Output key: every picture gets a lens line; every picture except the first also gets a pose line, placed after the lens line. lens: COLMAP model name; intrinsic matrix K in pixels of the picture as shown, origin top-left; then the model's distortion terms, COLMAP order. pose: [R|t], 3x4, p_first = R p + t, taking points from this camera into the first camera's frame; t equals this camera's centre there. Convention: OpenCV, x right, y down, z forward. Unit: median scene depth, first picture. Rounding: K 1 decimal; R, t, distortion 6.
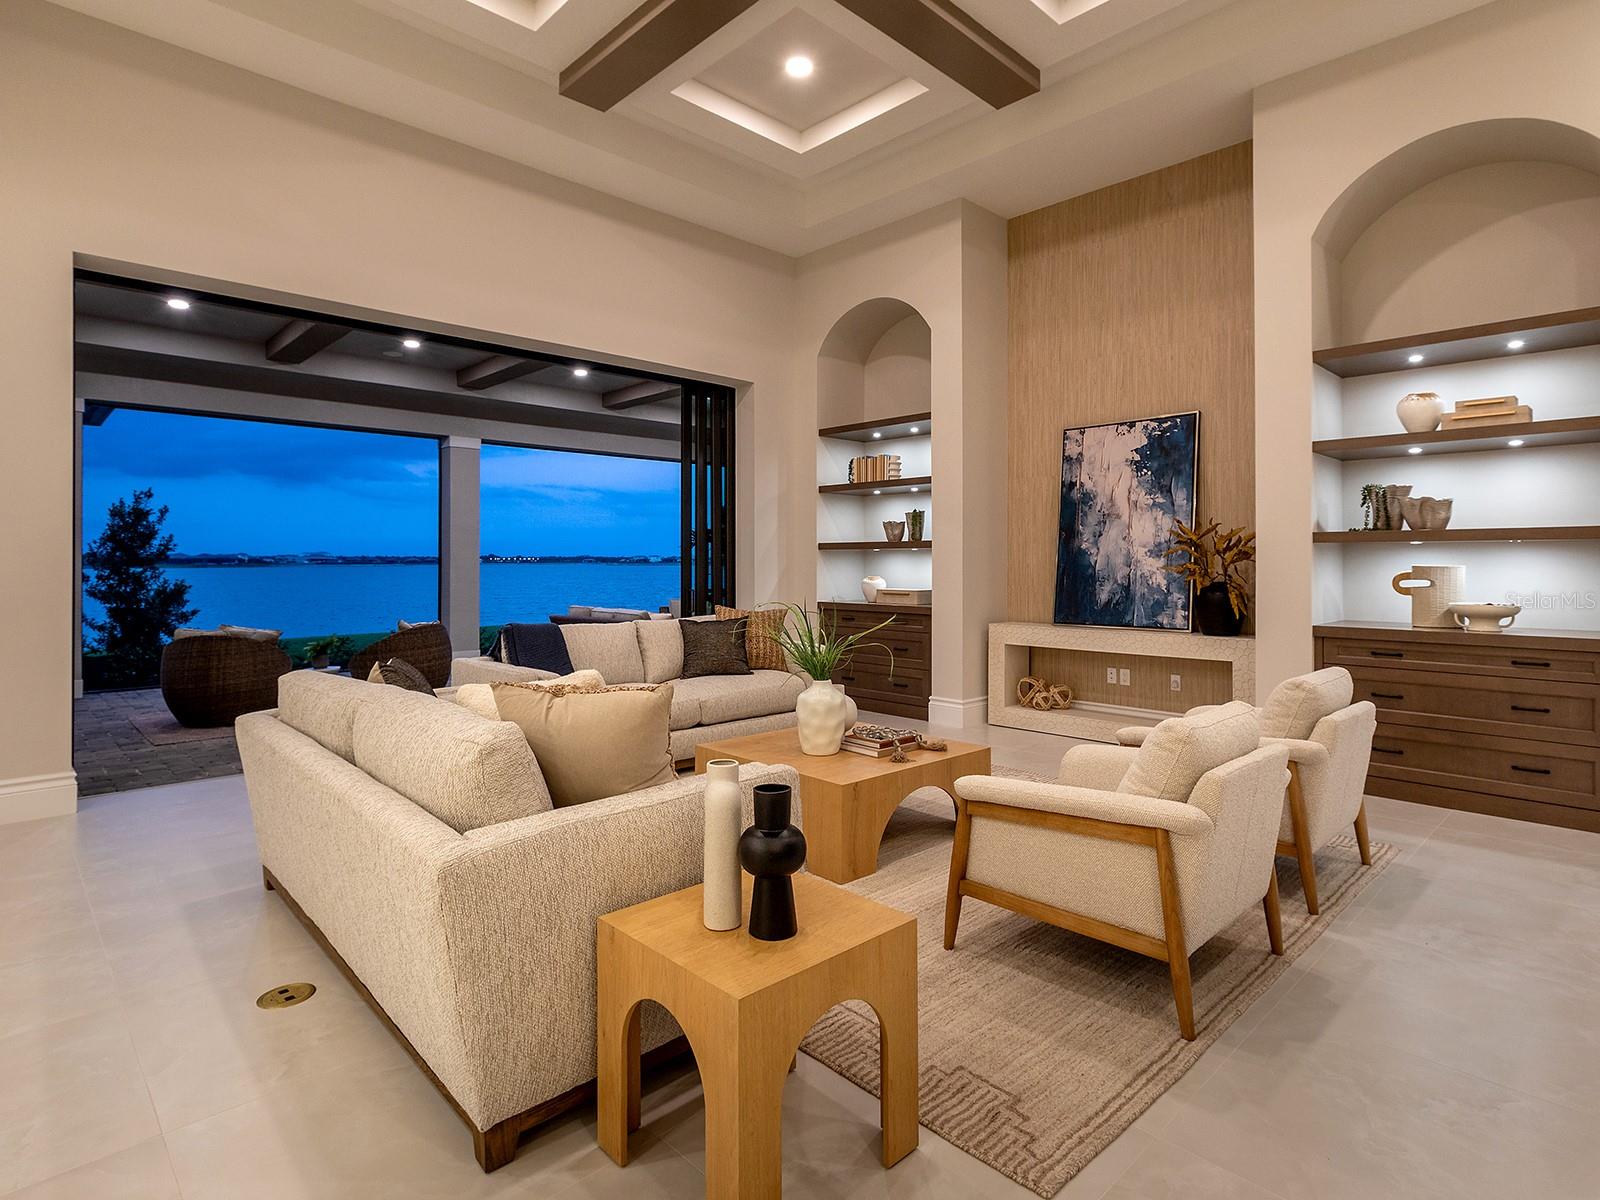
lens RADIAL K [[840.2, 0, 791.2], [0, 840.2, 584.0], [0, 0, 1]] dist [0.001777, 0.001008]
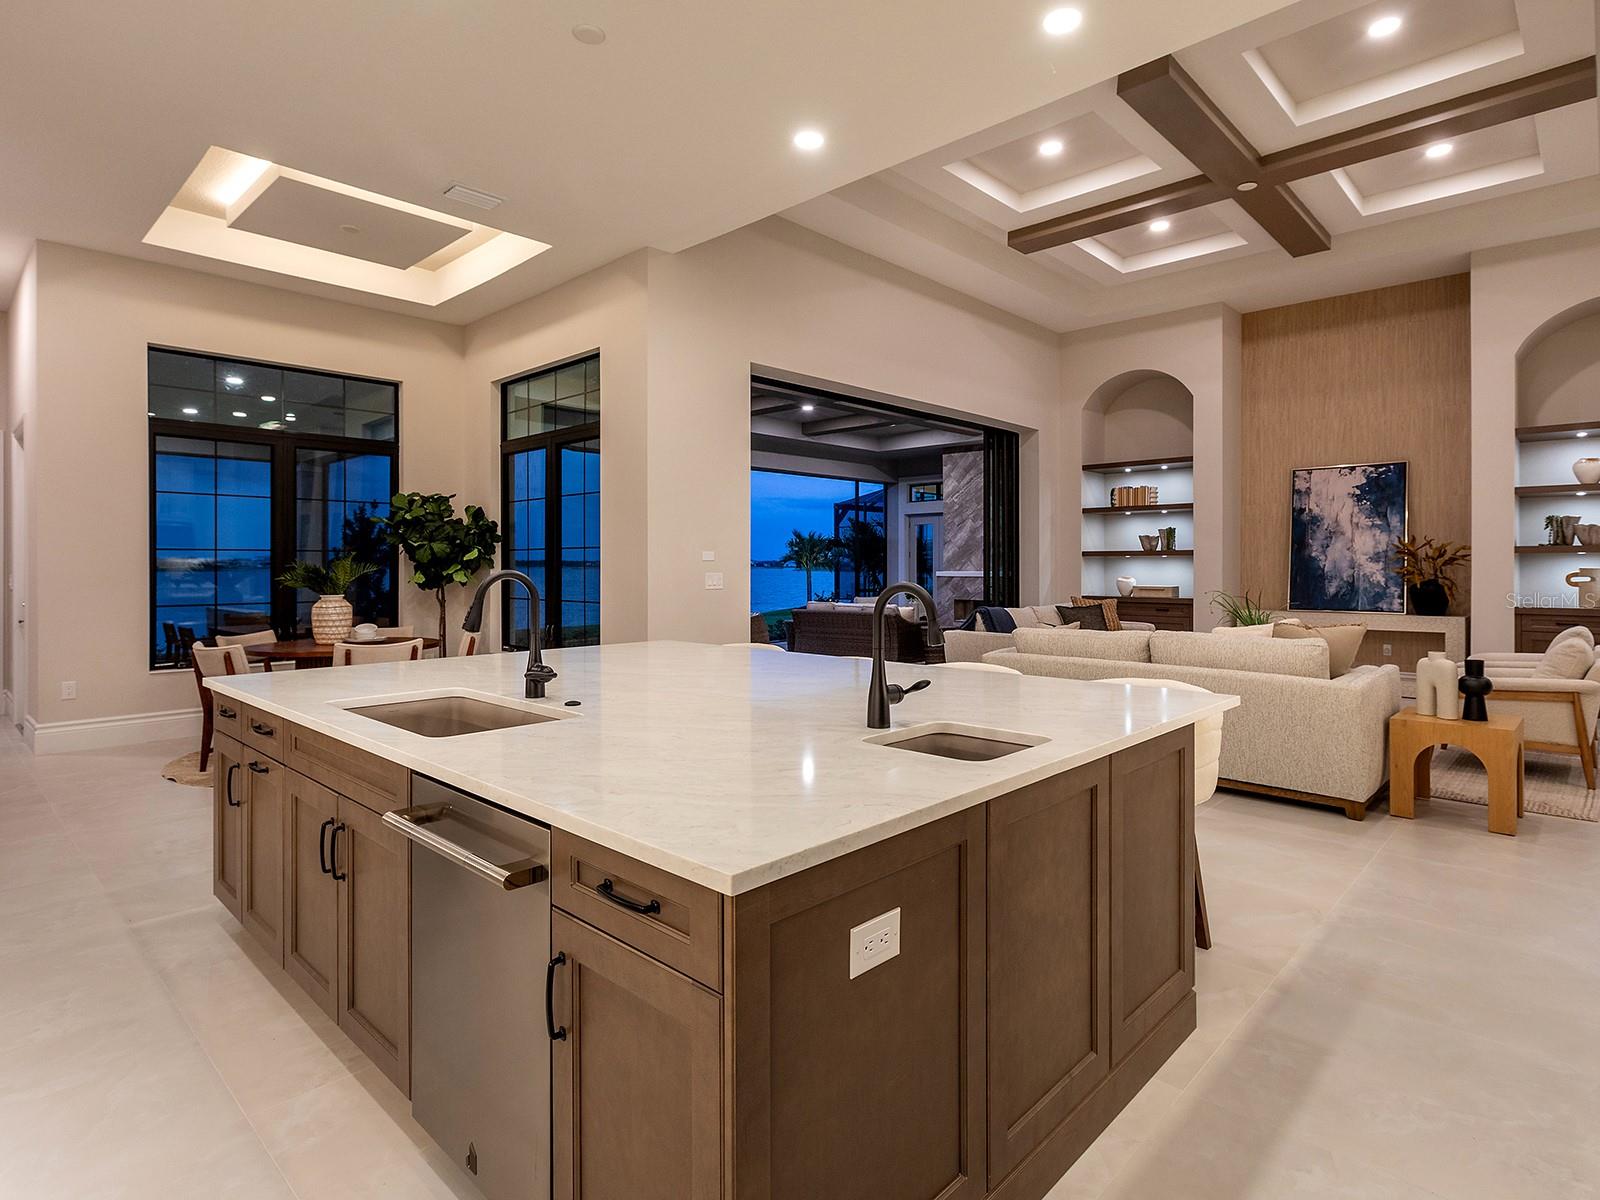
lens RADIAL K [[842.2, 0, 800.0], [0, 842.2, 600.0], [0, 0, 1]] dist [0.001584, 0.000217]
pose [[0.998935, -0.003624, 0.045987, -0.598898], [0.002942, 0.999885, 0.014894, 0.008060], [-0.046035, -0.014743, 0.998831, -0.383723]]
